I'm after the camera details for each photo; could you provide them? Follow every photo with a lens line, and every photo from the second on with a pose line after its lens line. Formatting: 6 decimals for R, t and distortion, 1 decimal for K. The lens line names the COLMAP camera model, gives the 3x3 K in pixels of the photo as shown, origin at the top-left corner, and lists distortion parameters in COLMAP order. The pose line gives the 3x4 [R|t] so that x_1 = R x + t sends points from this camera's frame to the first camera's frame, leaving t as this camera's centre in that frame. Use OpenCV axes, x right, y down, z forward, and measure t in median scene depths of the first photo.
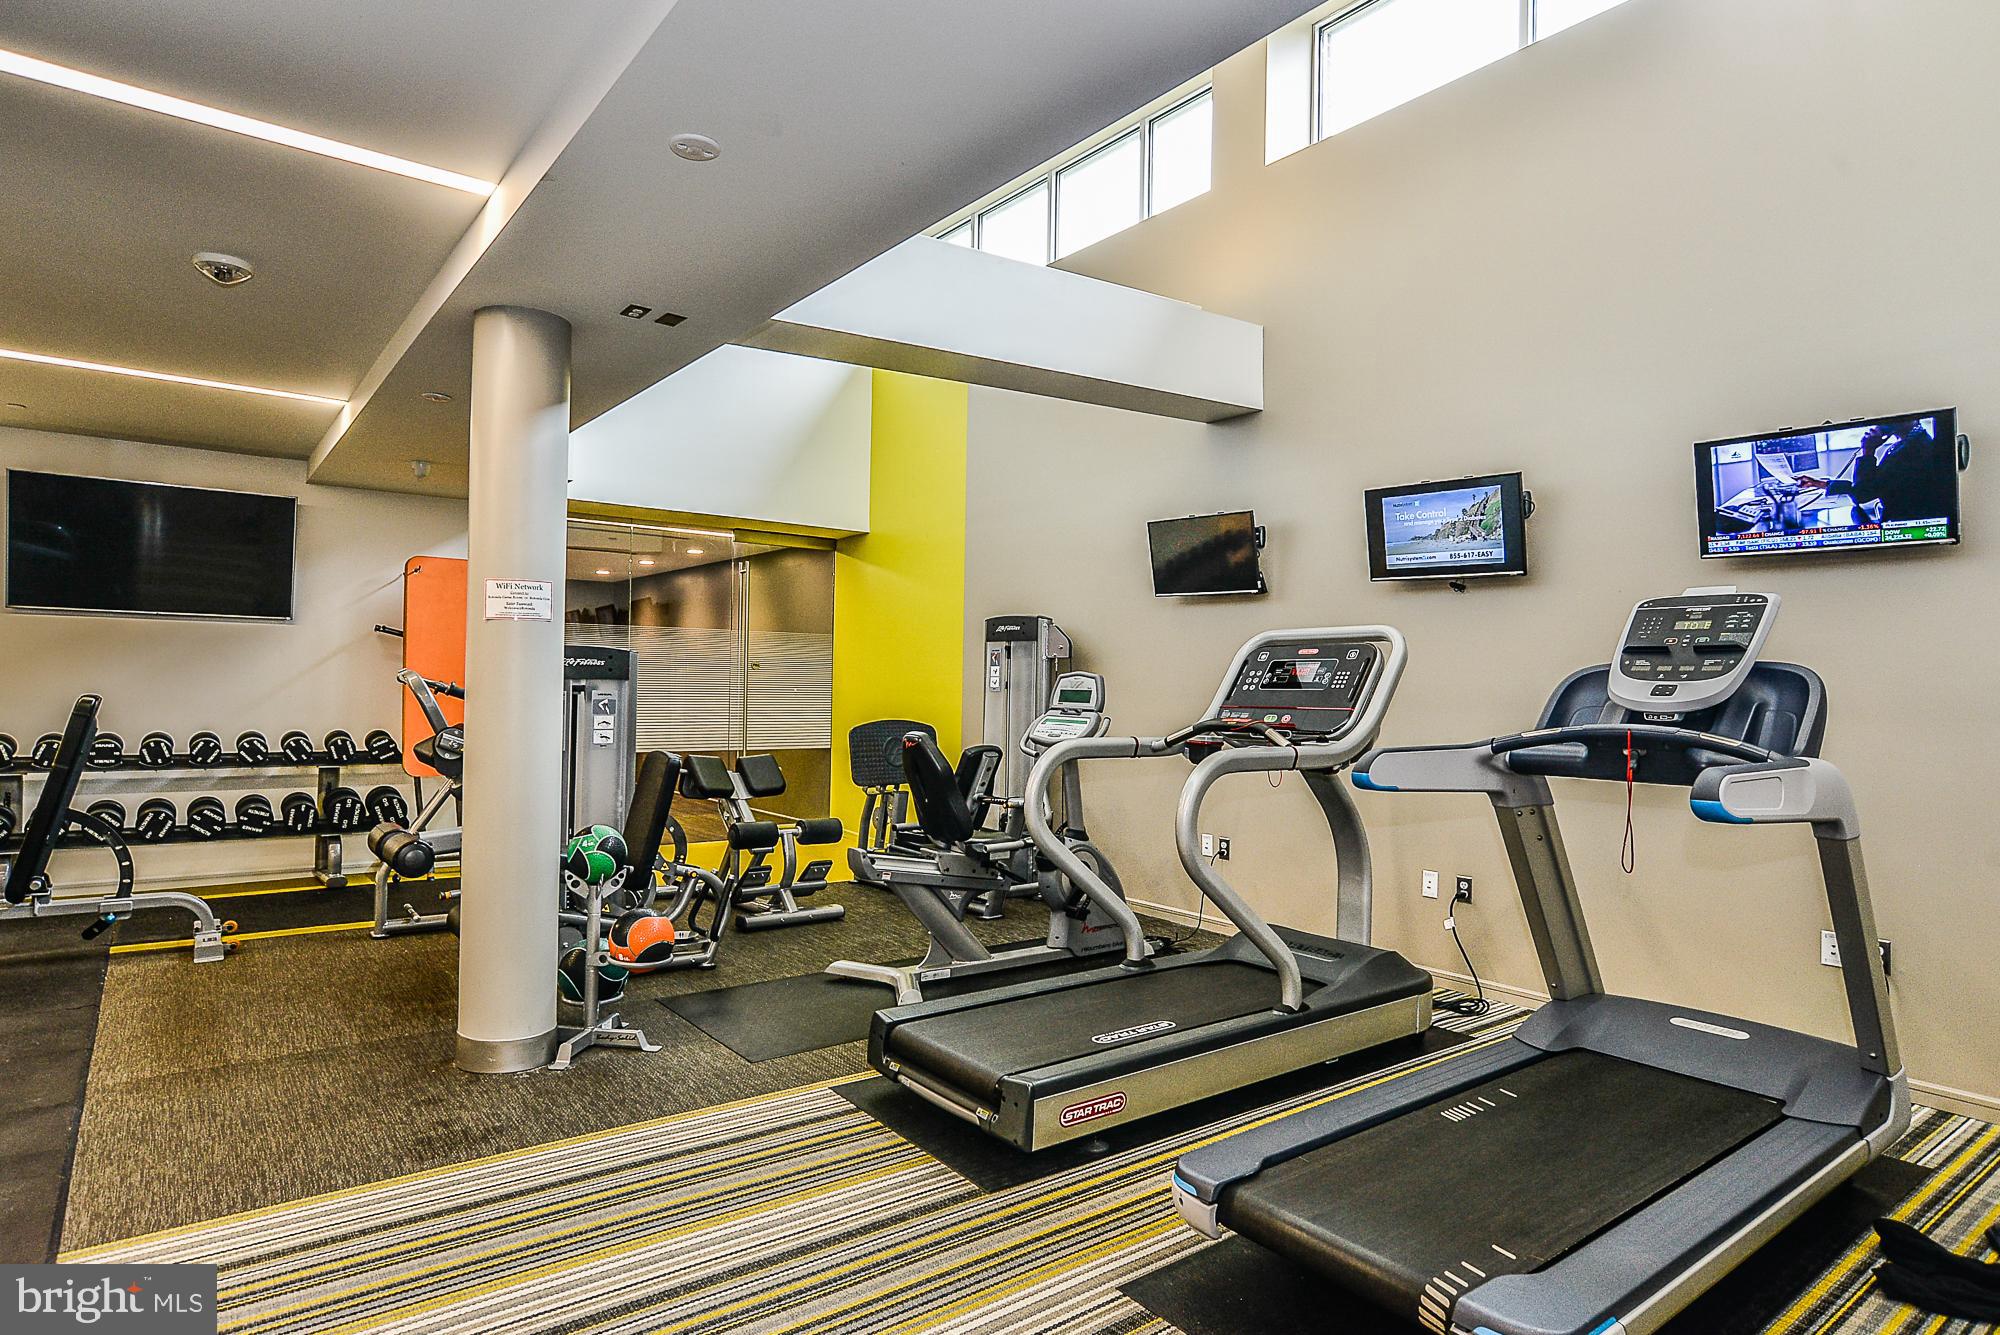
lens RADIAL K [[1114.1, 0, 1000.0], [0, 1114.1, 667.5], [0, 0, 1]] dist [-0.023406, 0.018523]
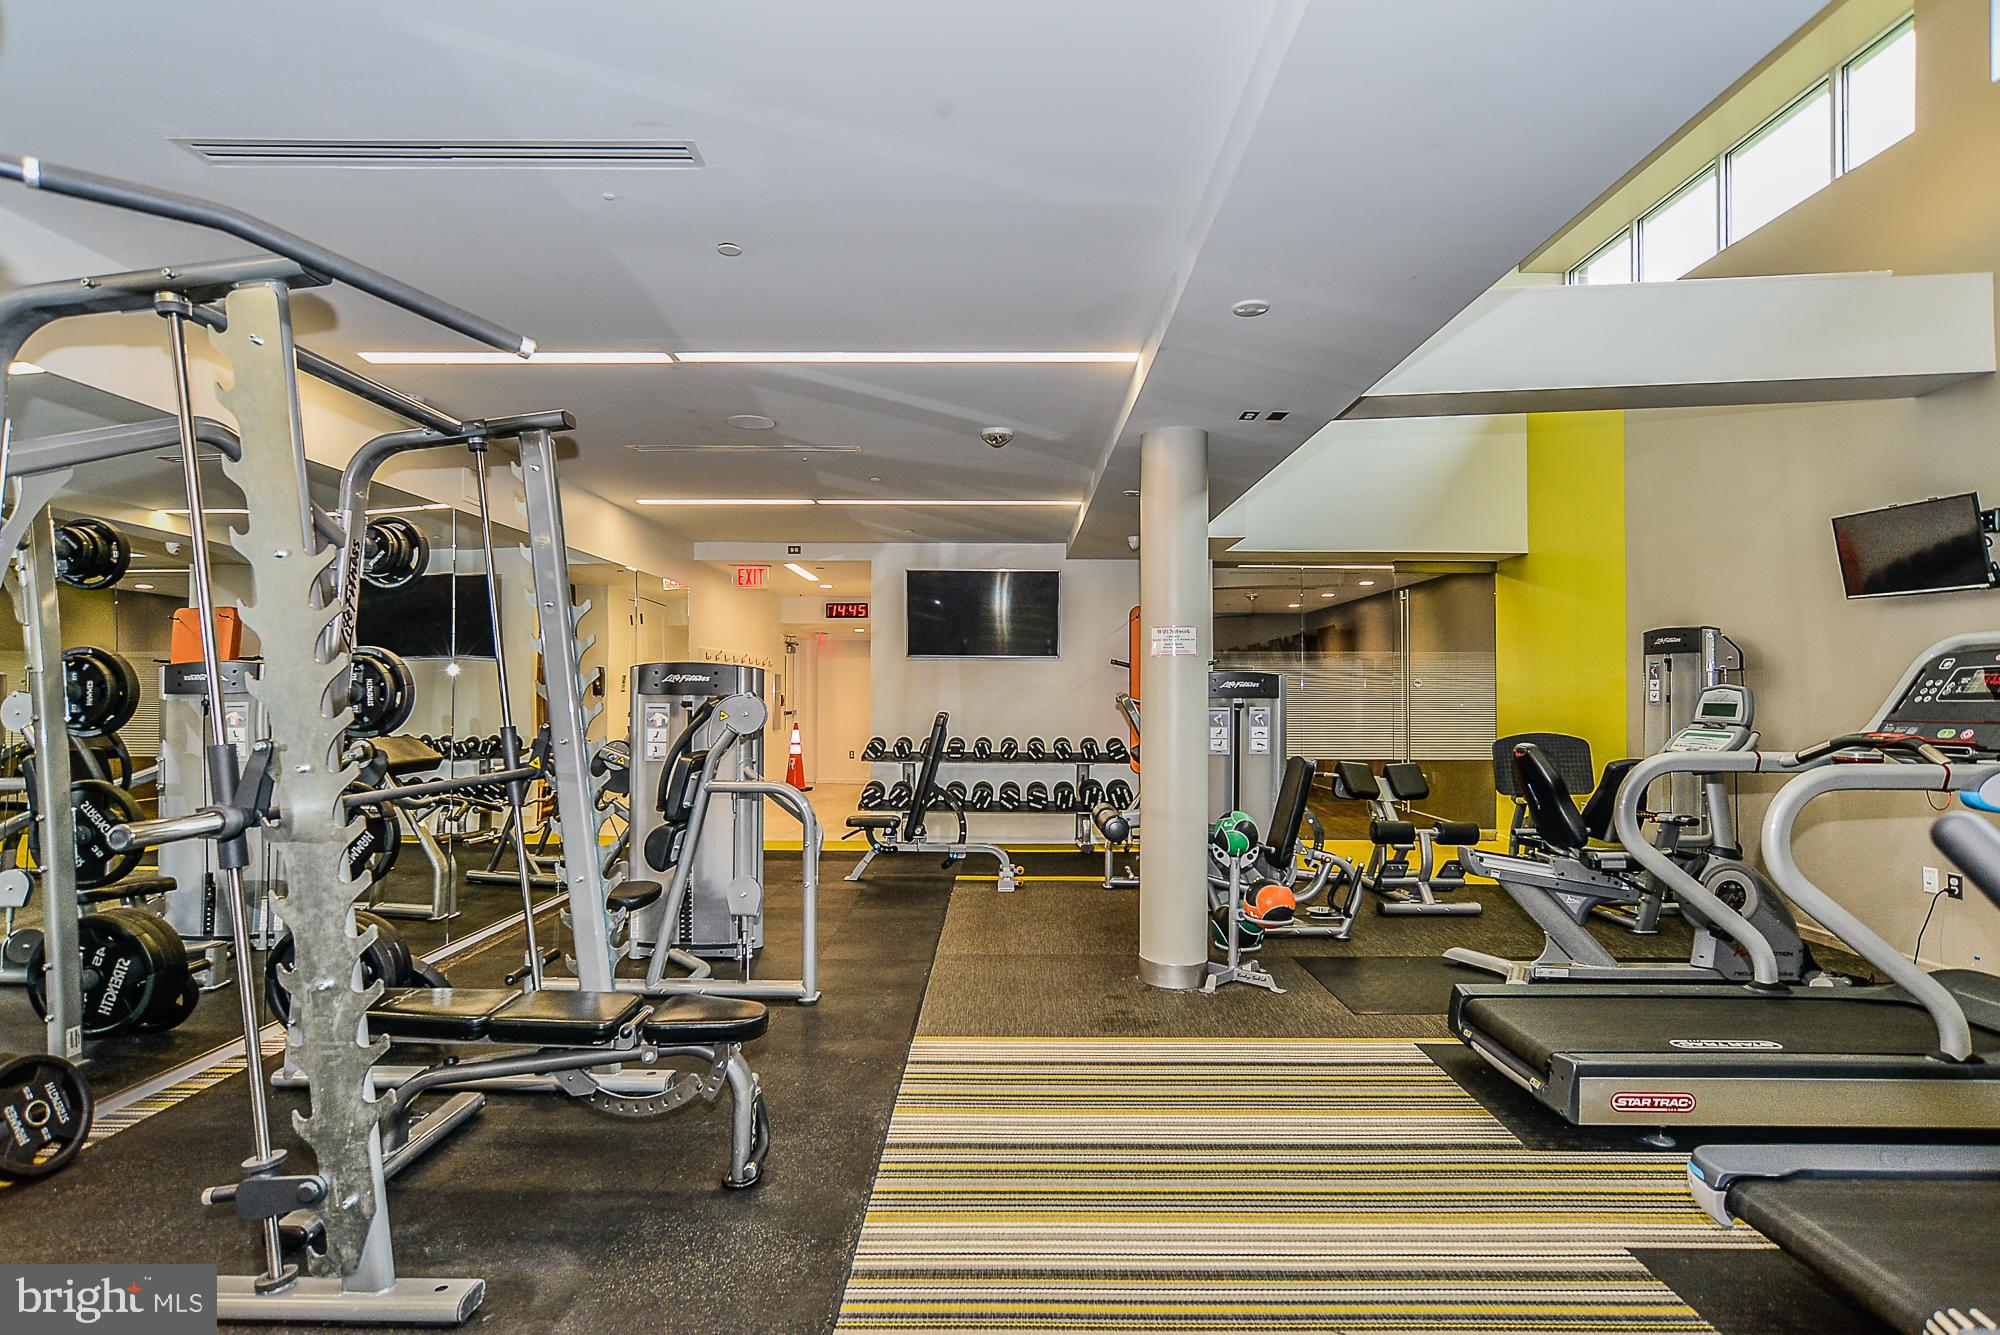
lens RADIAL K [[1021.1, 0, 1003.8], [0, 1021.1, 654.1], [0, 0, 1]] dist [0.000466, 0.000811]
pose [[0.793742, -0.038038, -0.607064, 0.127228], [0.019609, 0.999124, -0.036966, -0.002171], [0.607938, 0.017437, 0.793793, -0.096571]]
